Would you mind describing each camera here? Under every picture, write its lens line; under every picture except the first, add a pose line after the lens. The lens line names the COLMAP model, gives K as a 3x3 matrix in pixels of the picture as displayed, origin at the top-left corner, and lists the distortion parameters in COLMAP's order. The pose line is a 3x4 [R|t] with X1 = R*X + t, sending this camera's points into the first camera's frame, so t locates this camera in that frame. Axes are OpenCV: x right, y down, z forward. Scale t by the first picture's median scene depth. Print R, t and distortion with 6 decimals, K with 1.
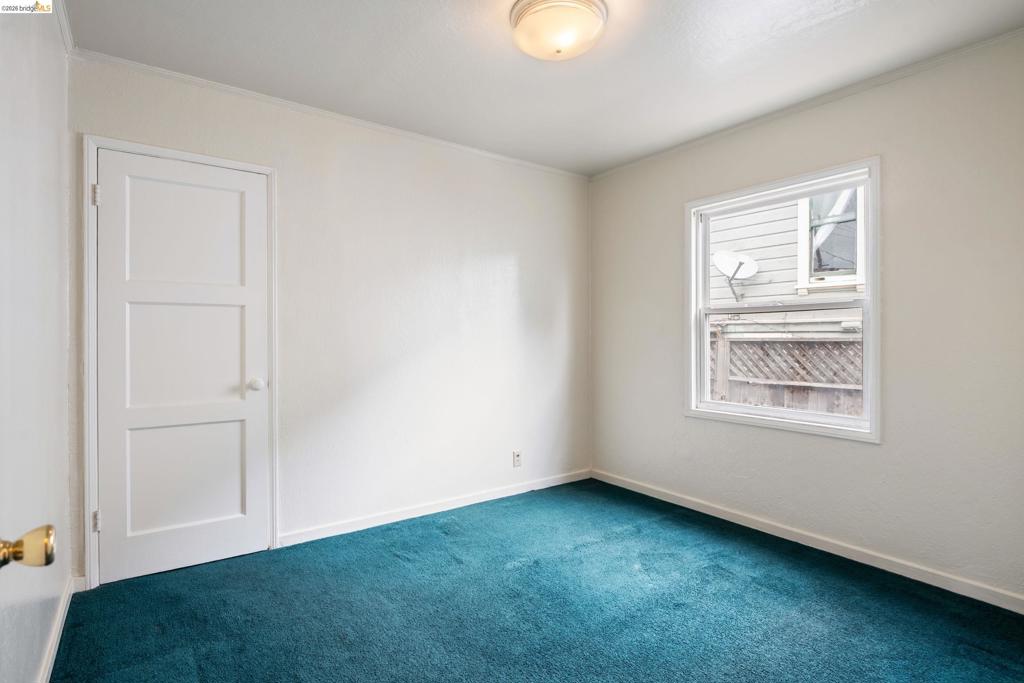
lens RADIAL K [[513.4, 0, 513.3], [0, 513.4, 345.2], [0, 0, 1]] dist [0.000892, 0.000190]
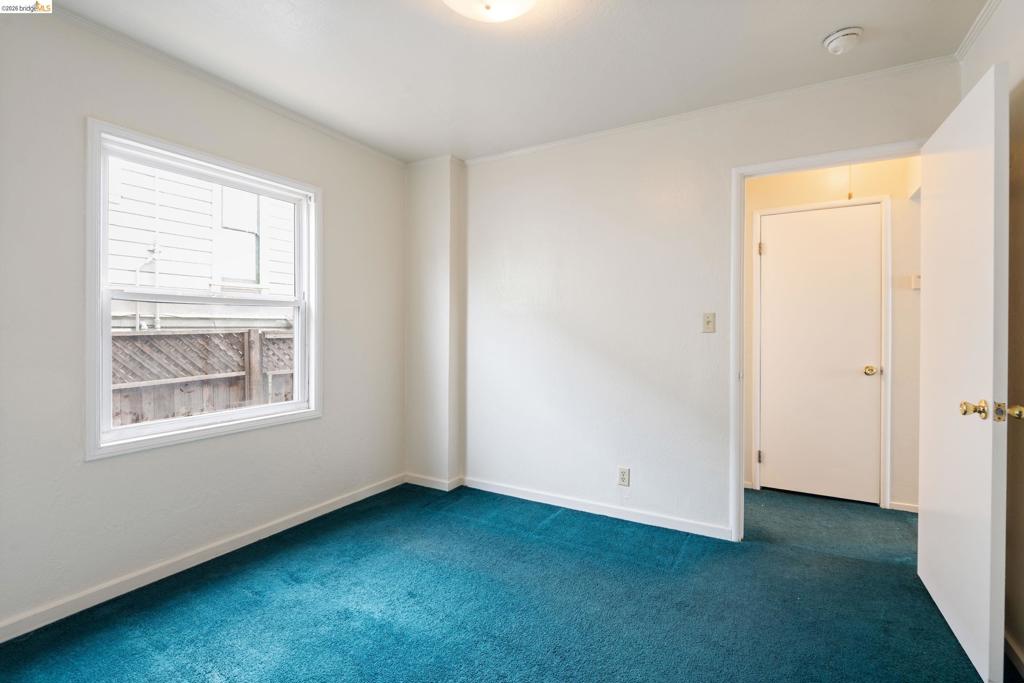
lens RADIAL K [[465.3, 0, 513.0], [0, 465.3, 333.5], [0, 0, 1]] dist [0.000940, 0.000187]
pose [[-0.427395, -0.004972, 0.904051, -0.492128], [0.002349, 0.999975, 0.006610, -0.019311], [-0.904062, 0.004949, -0.427373, 0.992242]]
